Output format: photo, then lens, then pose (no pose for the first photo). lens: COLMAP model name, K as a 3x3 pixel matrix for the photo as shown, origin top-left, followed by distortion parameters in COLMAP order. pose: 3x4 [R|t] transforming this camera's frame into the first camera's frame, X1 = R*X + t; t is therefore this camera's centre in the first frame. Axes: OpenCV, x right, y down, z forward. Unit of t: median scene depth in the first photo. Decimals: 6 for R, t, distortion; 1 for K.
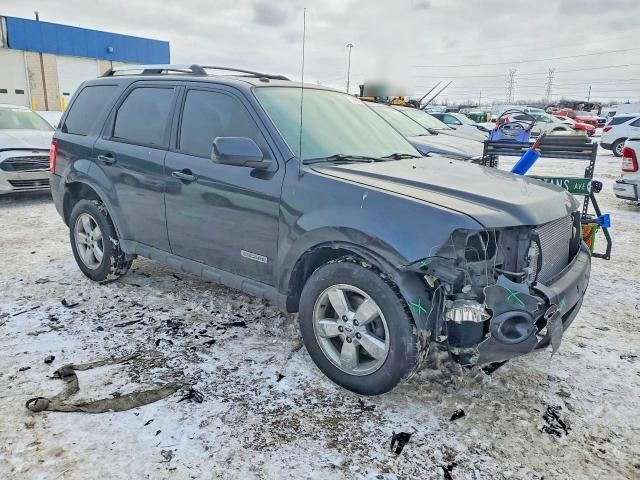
lens RADIAL K [[492.4, 0, 316.6], [0, 492.4, 239.7], [0, 0, 1]] dist [0.044966, -0.020174]
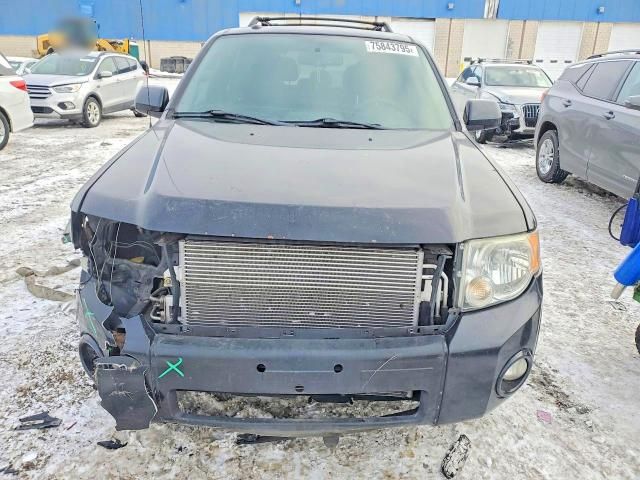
lens RADIAL K [[492.4, 0, 319.6], [0, 492.4, 241.2], [0, 0, 1]] dist [0.044966, -0.020174]
pose [[0.612676, 0.258911, -0.746722, 0.714910], [-0.213794, 0.963886, 0.158793, -0.111633], [0.760868, 0.062356, 0.645904, 0.516299]]
